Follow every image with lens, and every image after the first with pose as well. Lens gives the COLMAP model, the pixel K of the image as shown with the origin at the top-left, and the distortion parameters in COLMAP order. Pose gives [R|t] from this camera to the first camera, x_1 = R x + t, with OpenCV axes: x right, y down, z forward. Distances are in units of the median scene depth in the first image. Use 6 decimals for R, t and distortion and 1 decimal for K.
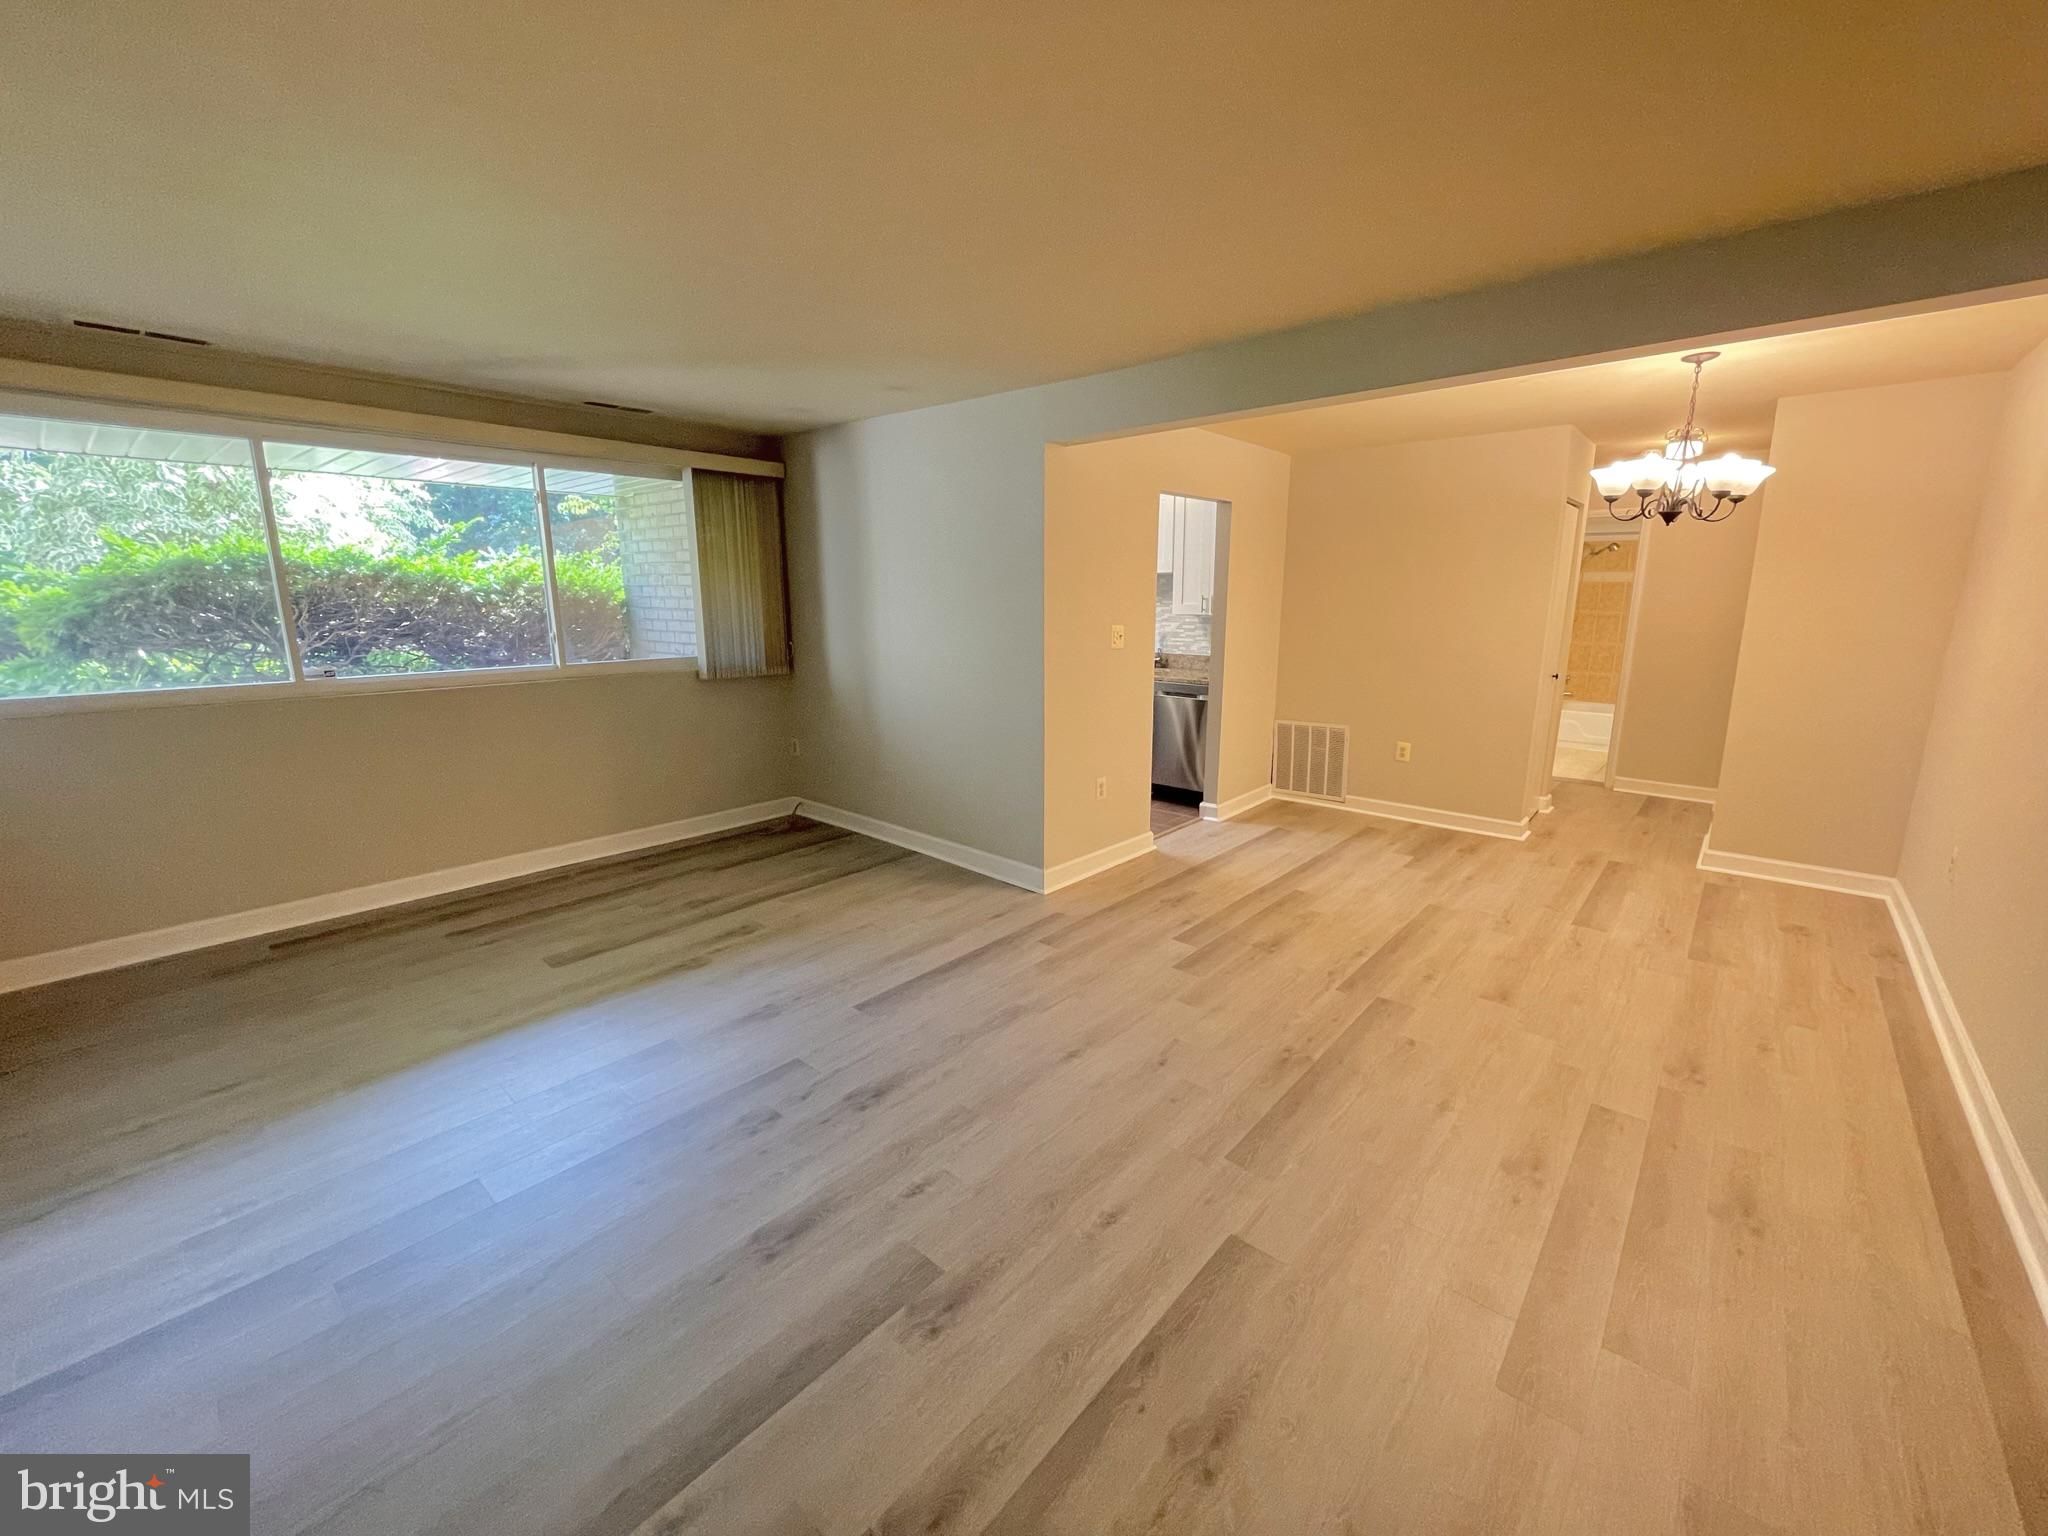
lens RADIAL K [[826.6, 0, 1025.7], [0, 826.6, 763.0], [0, 0, 1]] dist [-0.001360, 0.000064]
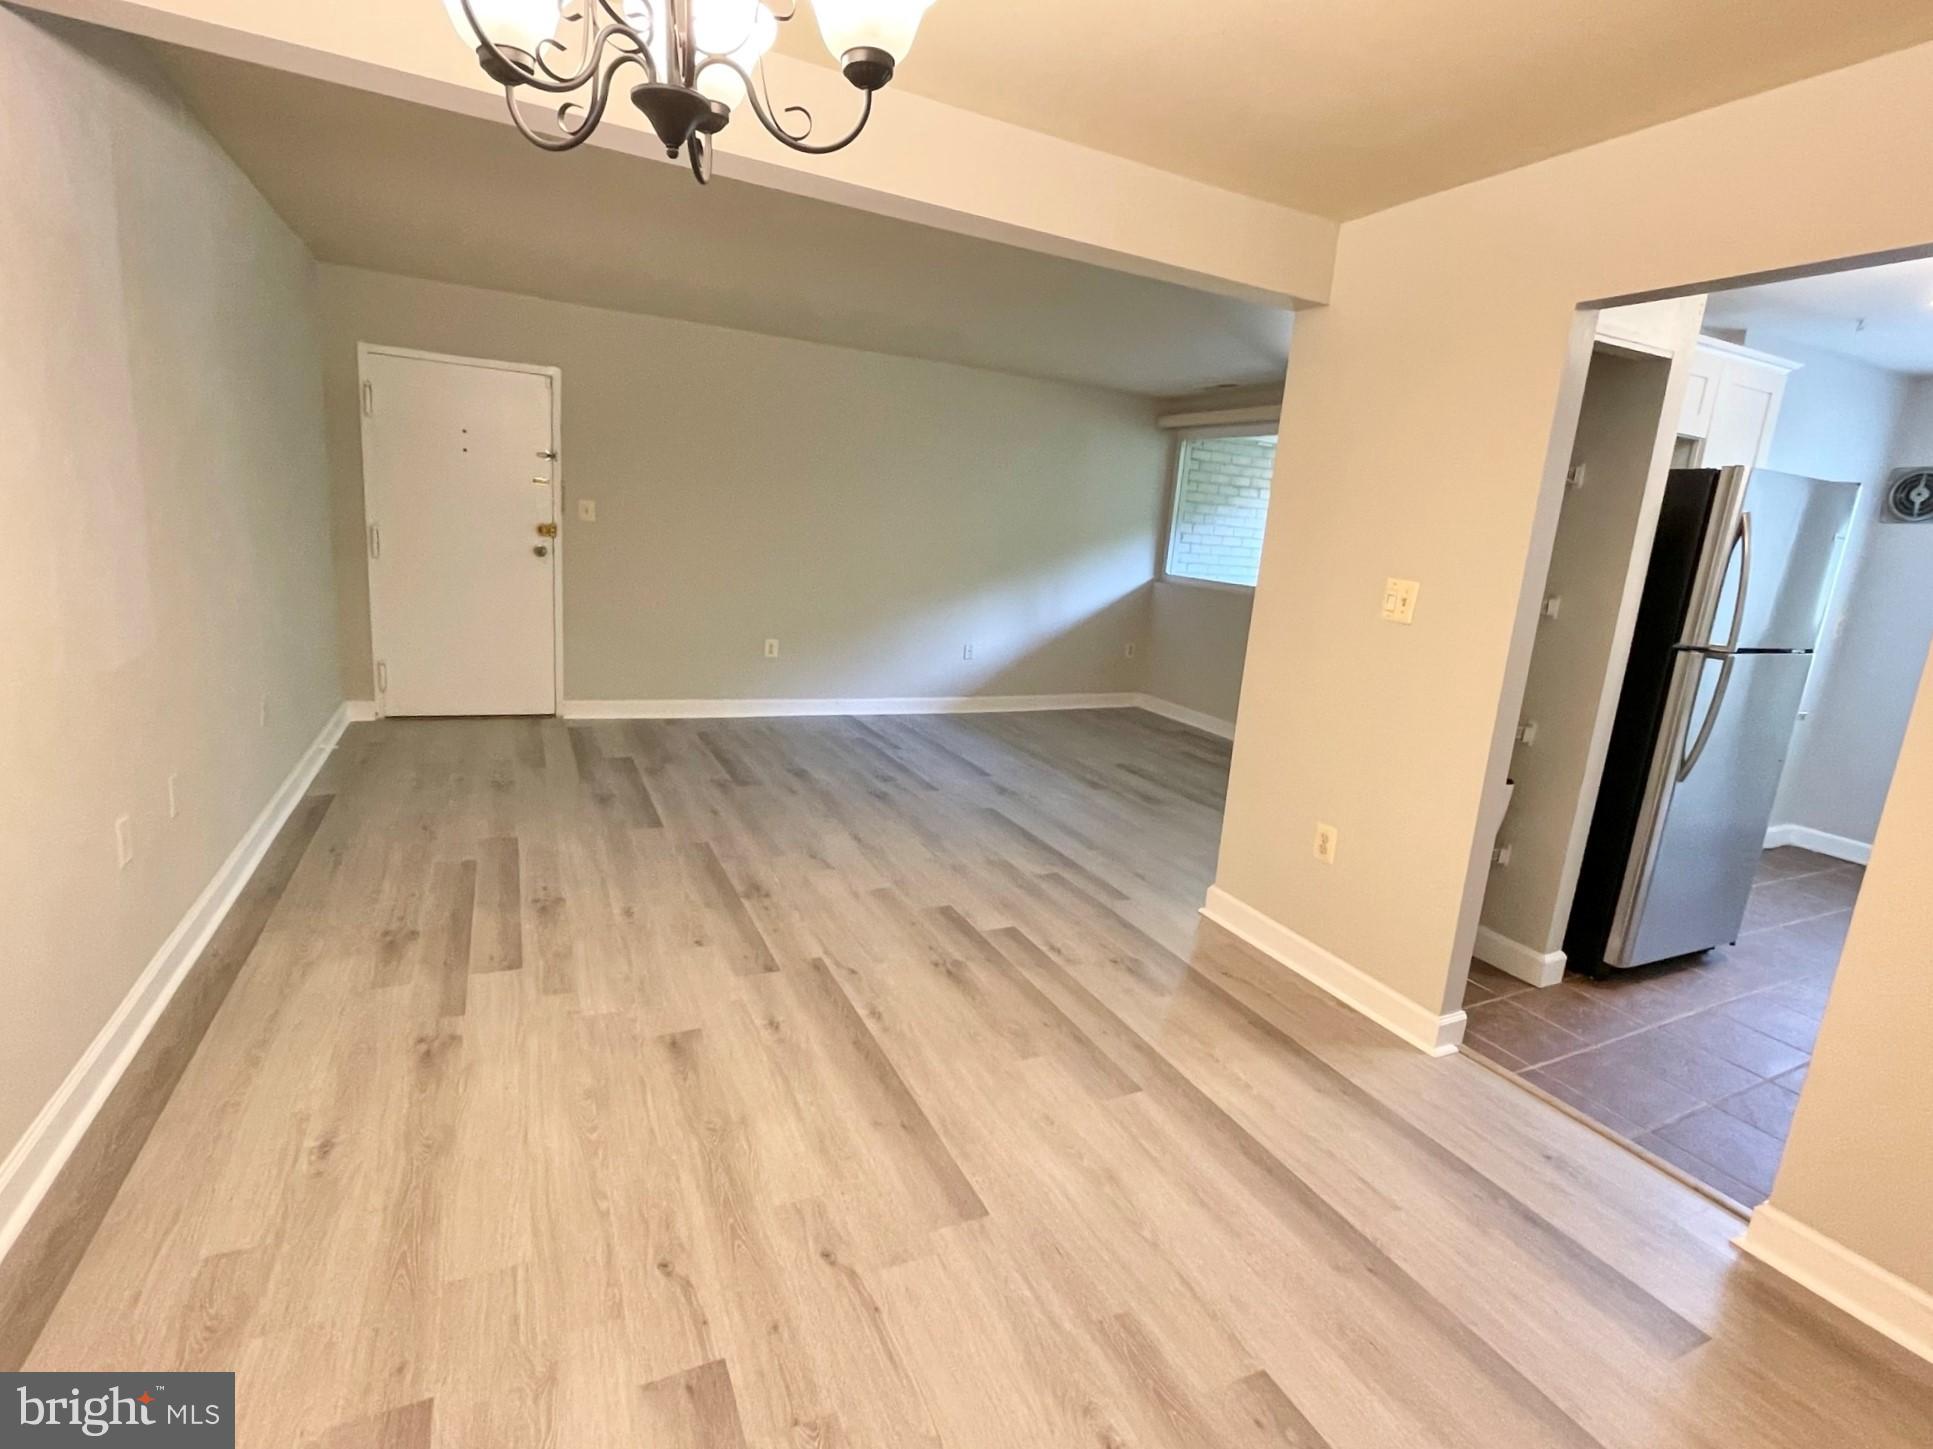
lens RADIAL K [[936.5, 0, 971.8], [0, 936.5, 719.3], [0, 0, 1]] dist [-0.000368, -0.000100]
pose [[-0.387134, 0.162158, -0.907652, 0.850125], [-0.264073, 0.923674, 0.277654, -0.186288], [0.883398, 0.347176, -0.314764, 1.012992]]
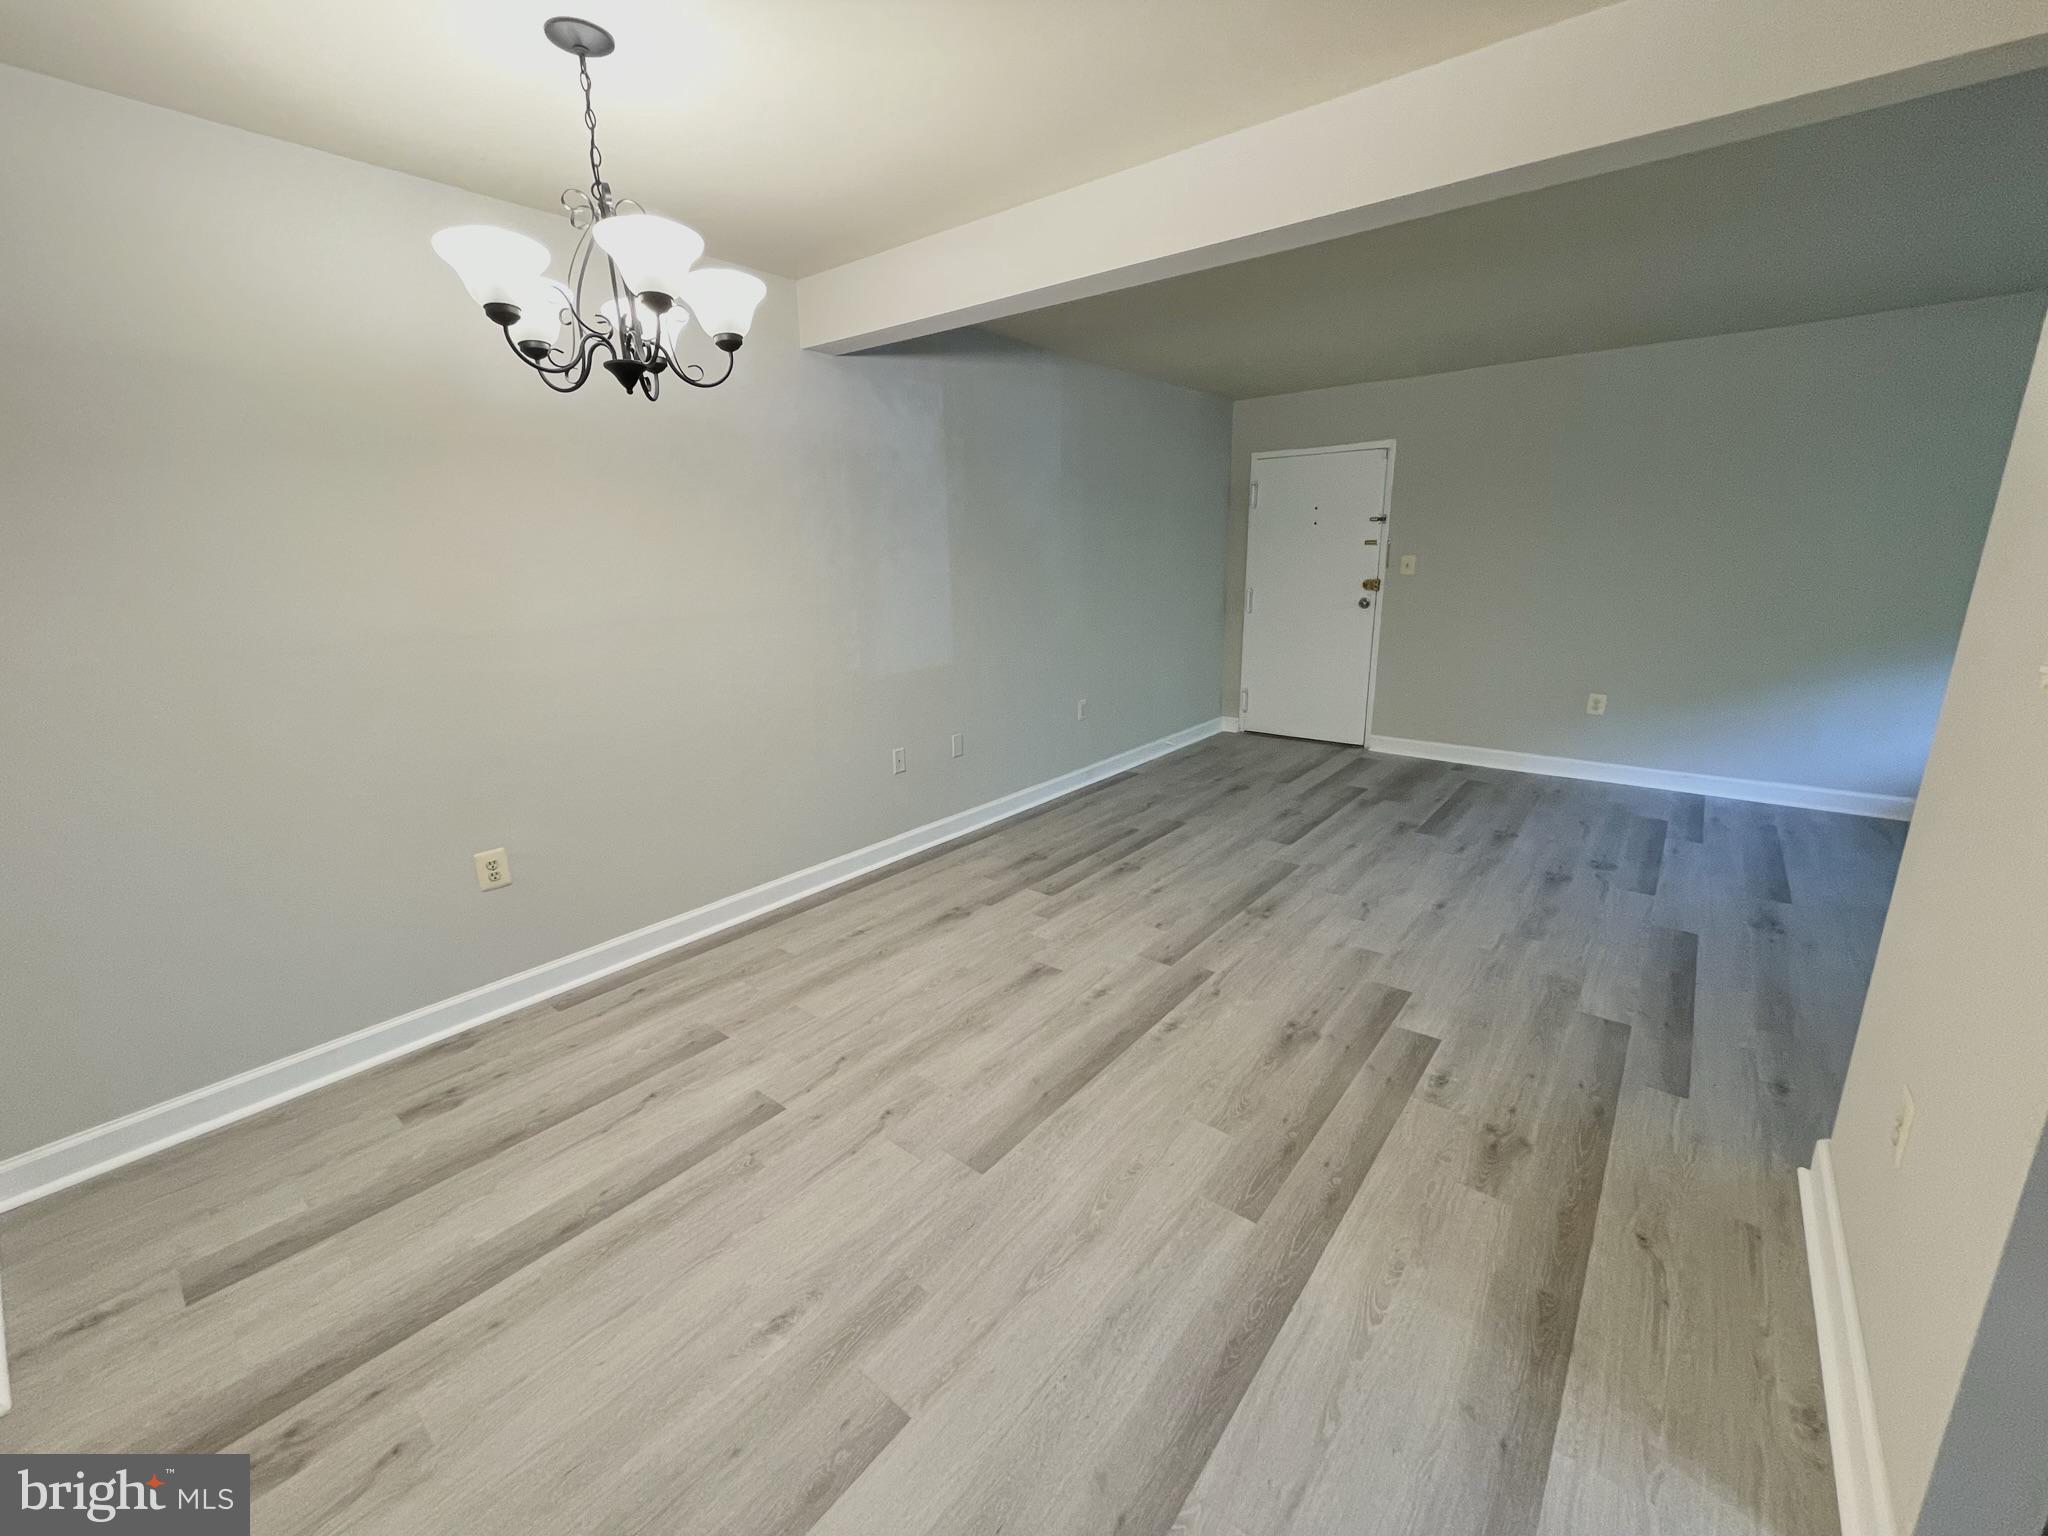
lens RADIAL K [[826.6, 0, 1025.7], [0, 826.6, 763.0], [0, 0, 1]] dist [-0.001360, 0.000064]
pose [[-0.998896, 0.032645, -0.033780, 0.453403], [0.014365, 0.896907, 0.441986, -0.248130], [0.044726, 0.441013, -0.896386, 1.275299]]
